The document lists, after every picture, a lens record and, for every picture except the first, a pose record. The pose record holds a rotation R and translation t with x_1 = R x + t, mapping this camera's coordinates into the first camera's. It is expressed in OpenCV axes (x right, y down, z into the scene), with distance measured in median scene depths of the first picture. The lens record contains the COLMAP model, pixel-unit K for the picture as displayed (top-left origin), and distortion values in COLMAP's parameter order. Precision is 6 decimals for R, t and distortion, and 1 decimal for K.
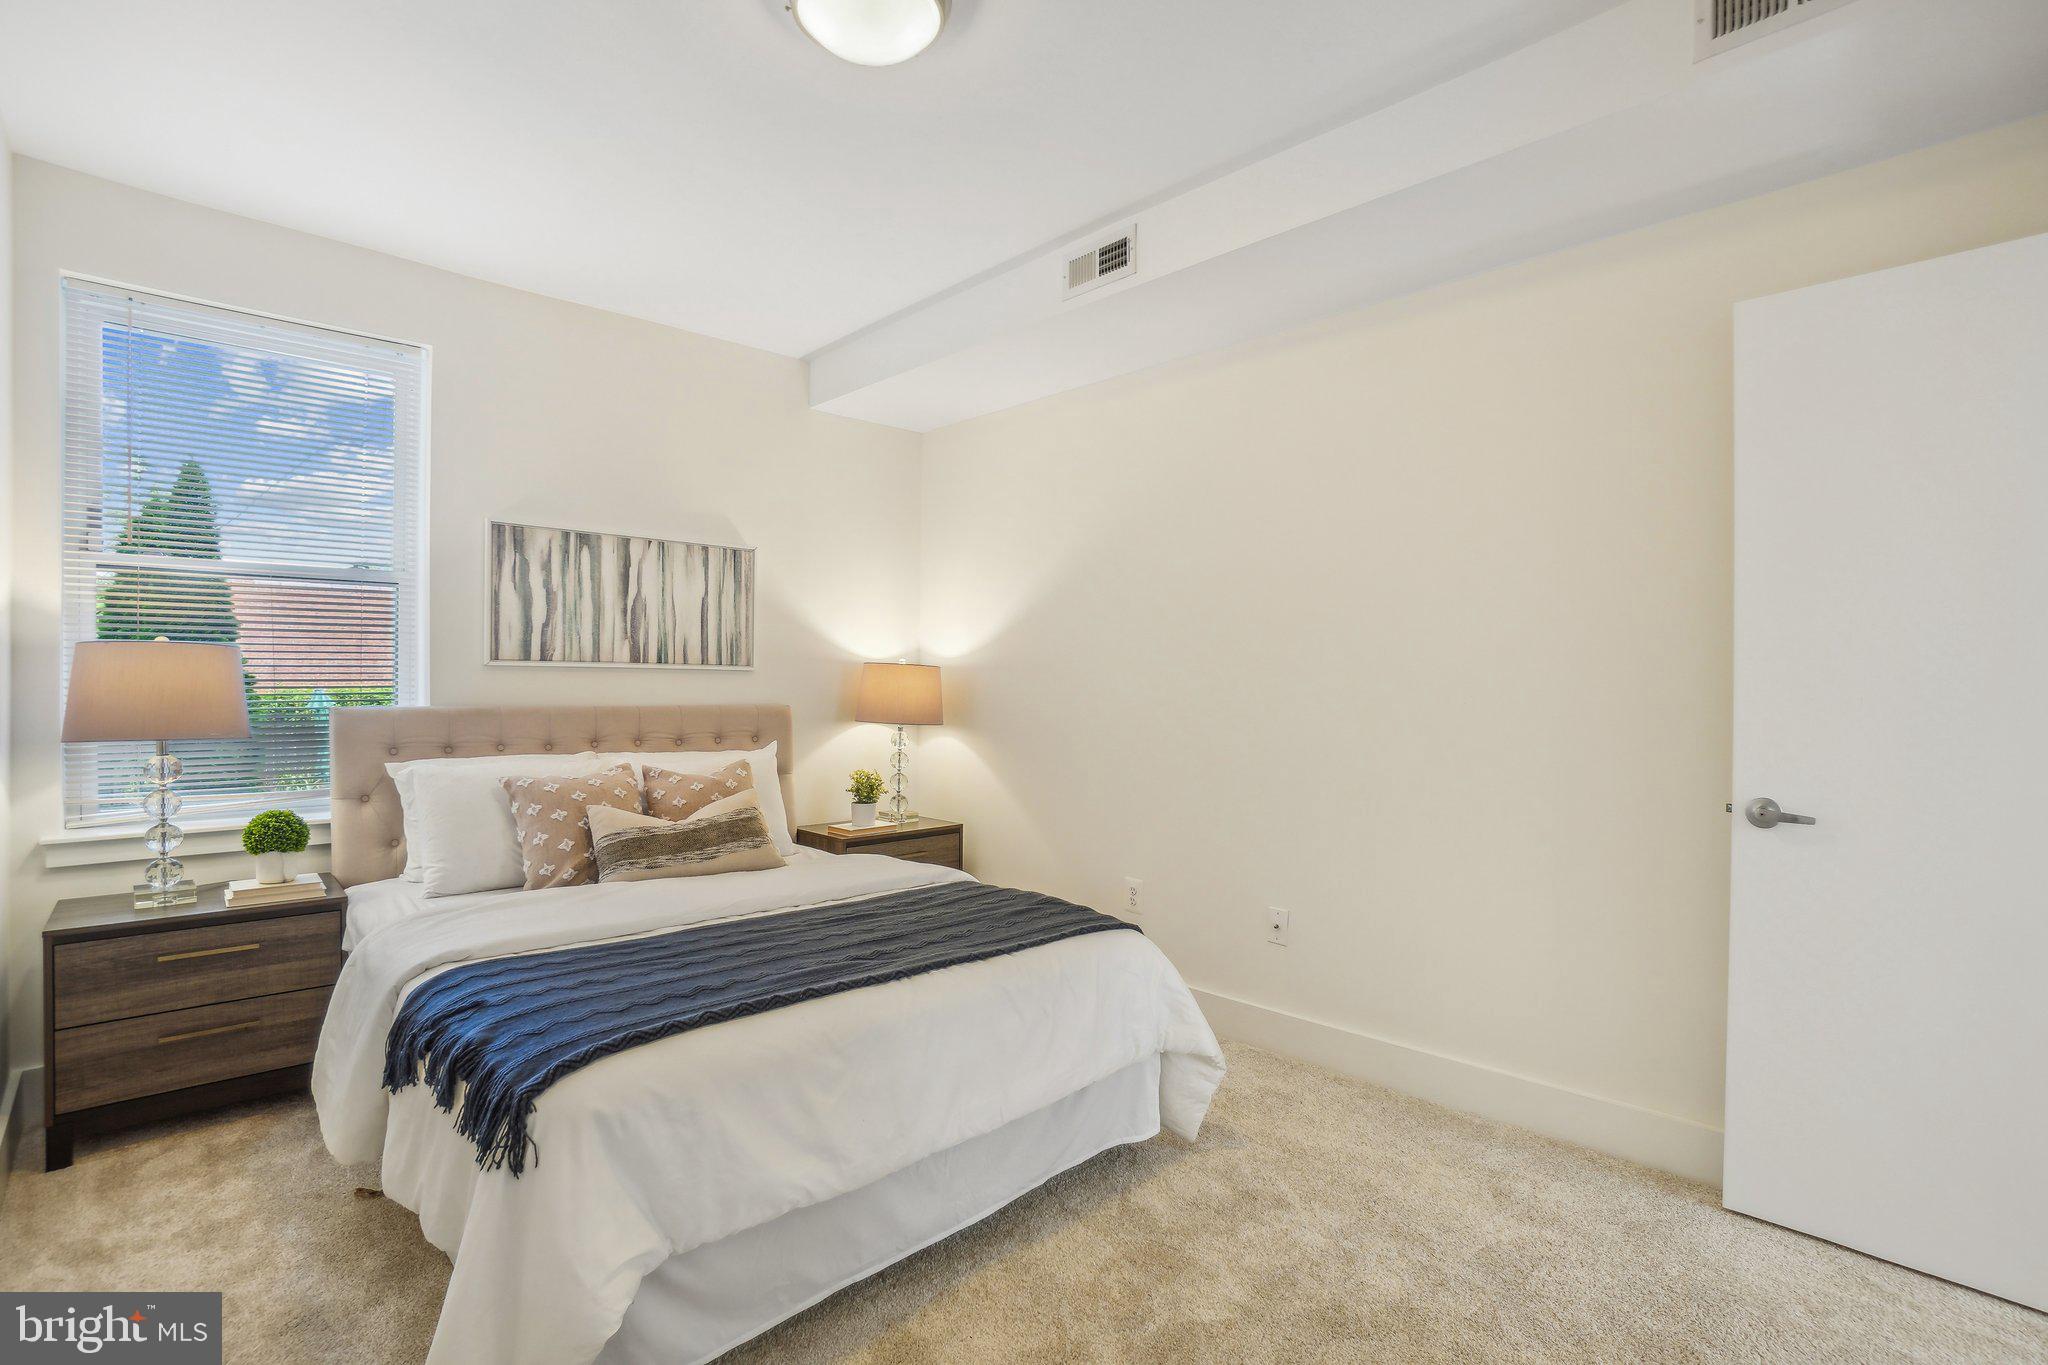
lens RADIAL K [[930.3, 0, 1036.6], [0, 930.3, 675.4], [0, 0, 1]] dist [-0.046878, 0.000907]
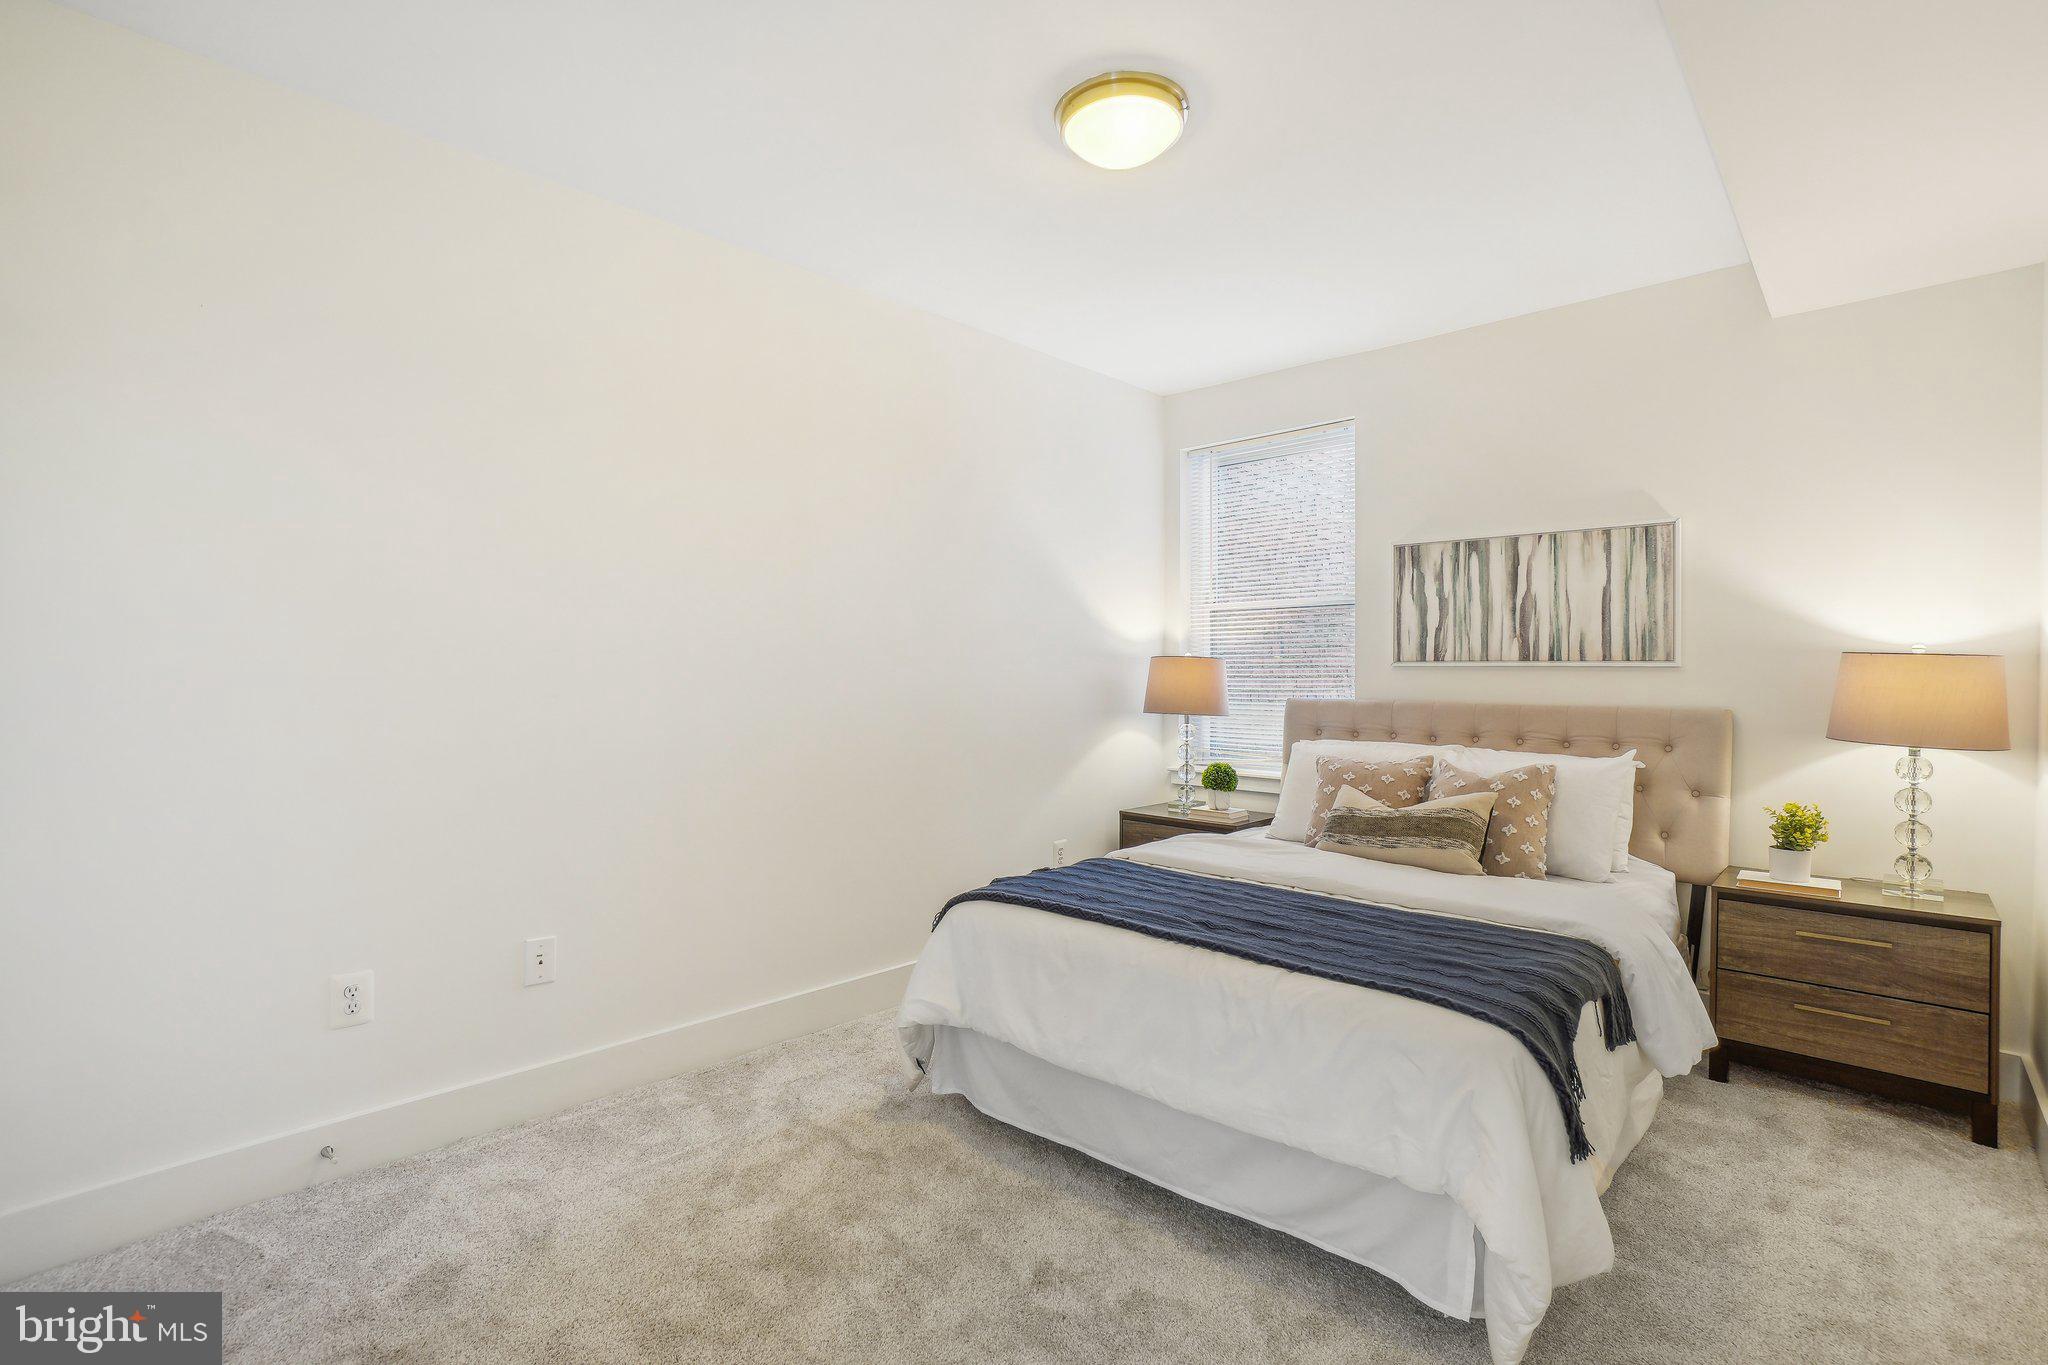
lens RADIAL K [[930.3, 0, 1036.6], [0, 930.3, 675.4], [0, 0, 1]] dist [-0.046878, 0.000907]
pose [[0.069899, -0.008257, -0.997520, 0.533965], [0.001658, 0.999965, -0.008161, 0.009306], [0.997553, -0.001083, 0.069910, 0.423485]]
